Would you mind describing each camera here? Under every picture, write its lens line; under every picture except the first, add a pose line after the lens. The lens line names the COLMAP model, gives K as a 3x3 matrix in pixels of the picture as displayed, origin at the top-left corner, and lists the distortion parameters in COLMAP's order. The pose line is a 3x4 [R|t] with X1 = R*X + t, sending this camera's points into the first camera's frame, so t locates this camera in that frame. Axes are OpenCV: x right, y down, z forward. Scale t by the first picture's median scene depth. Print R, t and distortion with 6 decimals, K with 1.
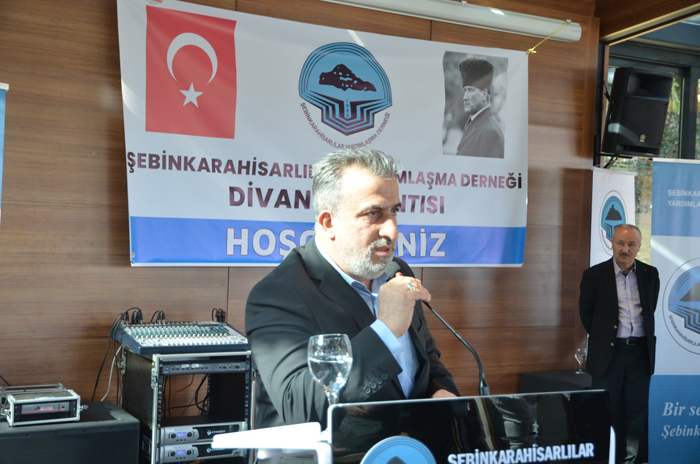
lens RADIAL K [[944.3, 0, 344.2], [0, 944.3, 242.3], [0, 0, 1]] dist [0.109302, 0.000000]
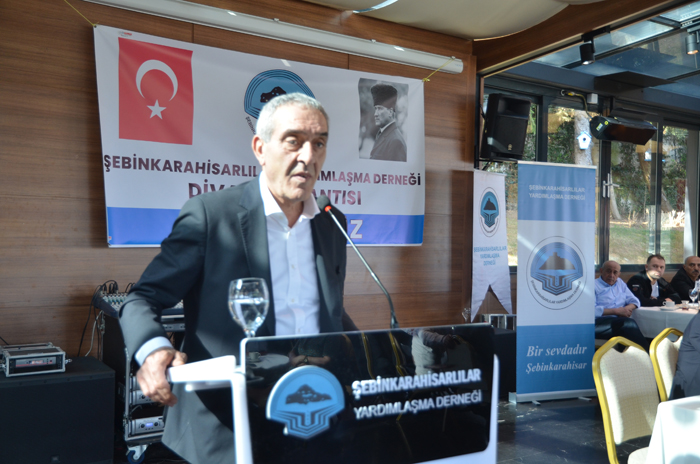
lens RADIAL K [[708.6, 0, 343.1], [0, 708.6, 242.9], [0, 0, 1]] dist [0.026813, 0.000000]
pose [[0.997153, -0.014474, 0.074001, 0.010317], [0.013956, 0.999874, 0.007509, 0.014565], [-0.074100, -0.006455, 0.997230, 0.047094]]
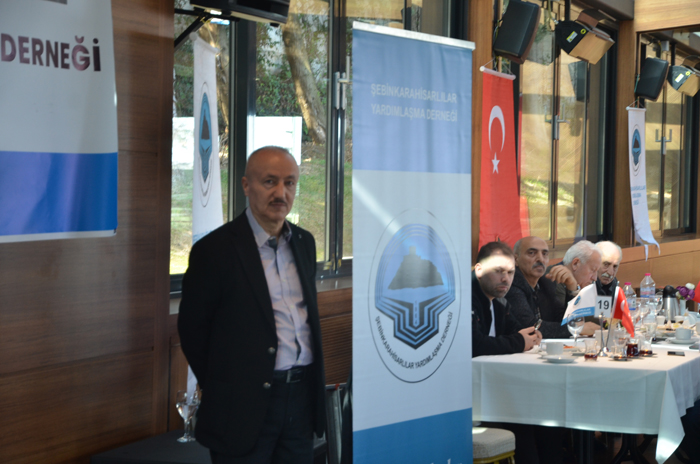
lens RADIAL K [[1564.1, 0, 346.2], [0, 1564.1, 236.4], [0, 0, 1]] dist [0.288671, 0.000000]
pose [[0.787829, -0.035859, 0.614850, -0.226396], [0.009286, 0.998882, 0.046359, -0.010796], [-0.615825, -0.030814, 0.787280, 0.329879]]
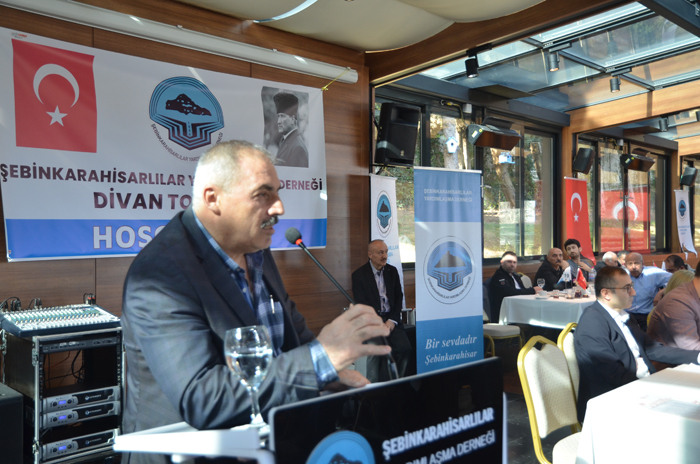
lens RADIAL K [[661.8, 0, 344.7], [0, 661.8, 238.0], [0, 0, 1]] dist [0.012974, 0.000000]
pose [[0.966623, -0.038289, 0.253324, -0.025506], [0.035977, 0.999258, 0.013754, -0.000246], [-0.253663, -0.004182, 0.967284, 0.089110]]
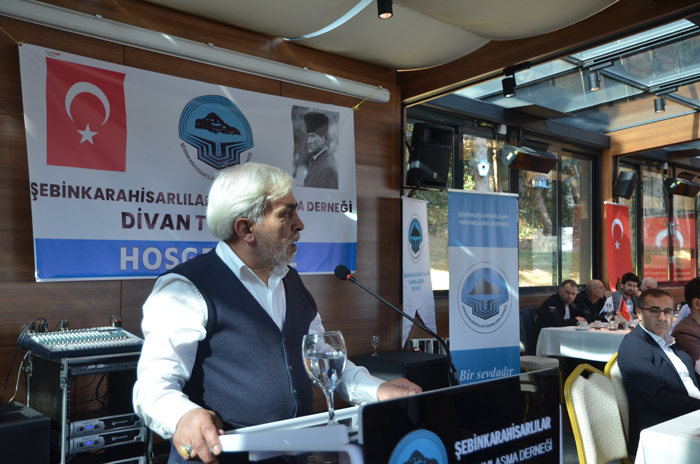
lens RADIAL K [[708.6, 0, 347.5], [0, 708.6, 237.6], [0, 0, 1]] dist [0.026813, 0.000000]
pose [[0.972790, -0.018419, 0.230954, -0.048011], [0.025375, 0.999308, -0.027183, 0.004035], [-0.230294, 0.032304, 0.972585, 0.065684]]
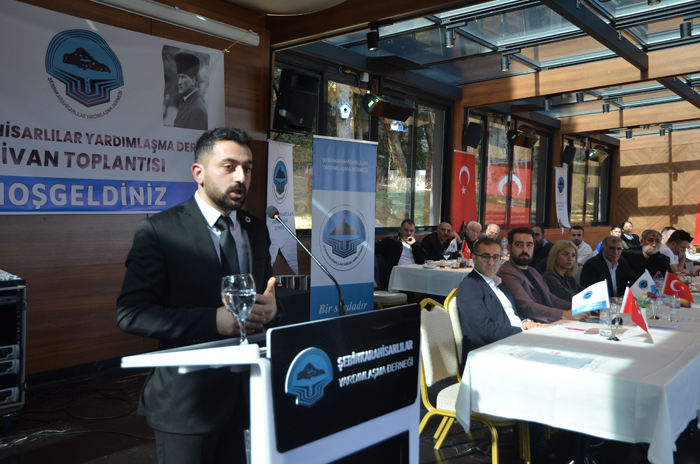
lens RADIAL K [[708.6, 0, 340.9], [0, 708.6, 229.2], [0, 0, 1]] dist [0.026813, 0.000000]
pose [[0.910318, -0.019277, 0.413461, -0.081645], [-0.002898, 0.998594, 0.052938, -0.004596], [-0.413900, -0.049389, 0.908982, 0.018715]]
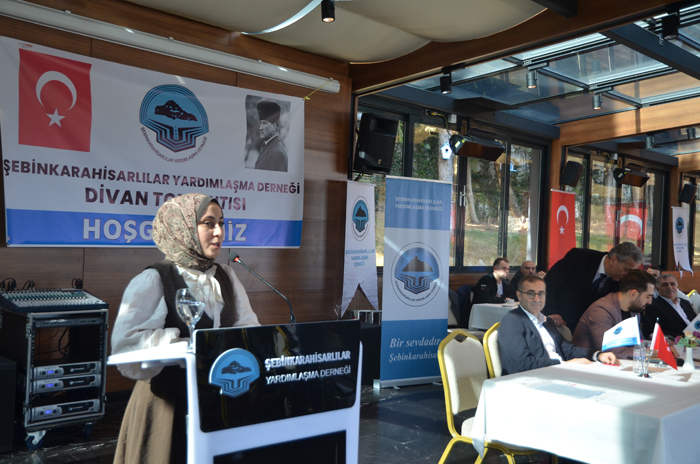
lens RADIAL K [[708.6, 0, 340.0], [0, 708.6, 237.1], [0, 0, 1]] dist [0.026813, 0.000000]
pose [[0.969211, 0.006283, 0.246151, -0.018097], [-0.008310, 0.999940, 0.007197, 0.000831], [-0.246091, -0.009020, 0.969205, -0.056539]]
